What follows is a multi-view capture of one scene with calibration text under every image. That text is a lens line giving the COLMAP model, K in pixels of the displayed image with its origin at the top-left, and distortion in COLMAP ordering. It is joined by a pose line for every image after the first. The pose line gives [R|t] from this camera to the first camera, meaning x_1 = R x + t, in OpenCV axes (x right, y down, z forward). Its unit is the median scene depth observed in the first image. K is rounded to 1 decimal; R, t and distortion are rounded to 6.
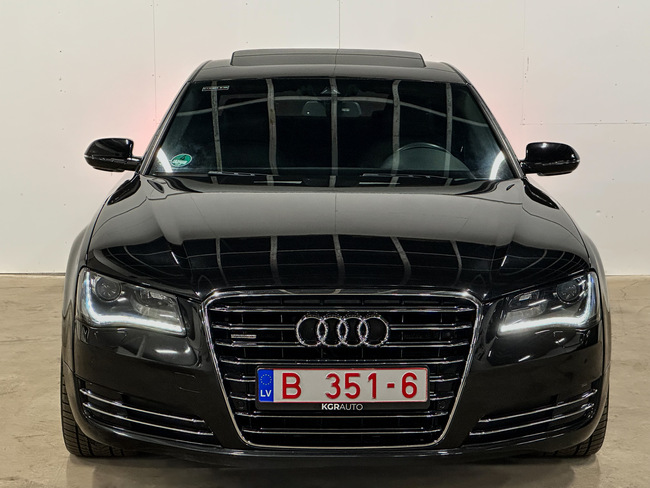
lens RADIAL K [[1551.4, 0, 325.0], [0, 1551.4, 244.0], [0, 0, 1]] dist [-0.525783, 0.209604]
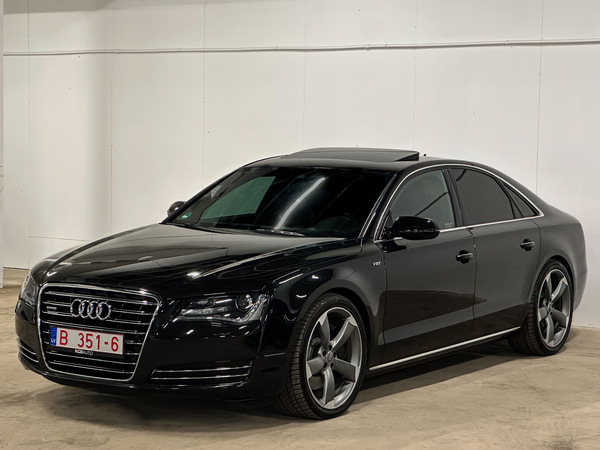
lens RADIAL K [[1432.0, 0, 300.0], [0, 1432.0, 225.0], [0, 0, 1]] dist [-0.525783, 0.209604]
pose [[0.835704, 0.041019, -0.547646, 1.080673], [-0.076679, 0.996154, -0.042398, 0.010504], [0.543800, 0.077425, 0.835636, -0.213845]]
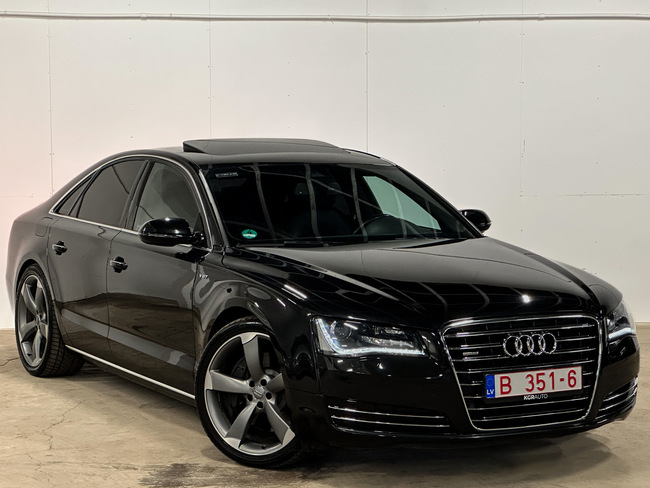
lens RADIAL K [[1722.4, 0, 325.0], [0, 1722.4, 244.0], [0, 0, 1]] dist [-0.483128, 0.730976]
pose [[0.897175, -0.036552, 0.440160, -0.858563], [0.056591, 0.997869, -0.032482, 0.003342], [-0.438035, 0.054051, 0.897332, -0.351626]]
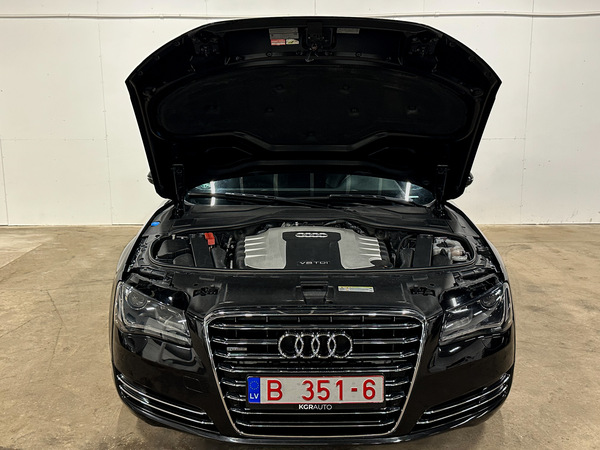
lens RADIAL K [[663.1, 0, 300.0], [0, 663.1, 225.0], [0, 0, 1]] dist [-0.053741, -0.008023]
pose [[0.999809, -0.004161, -0.019115, 0.009502], [0.005148, 0.998638, 0.051915, -0.068674], [0.018873, -0.052004, 0.998469, 0.471514]]
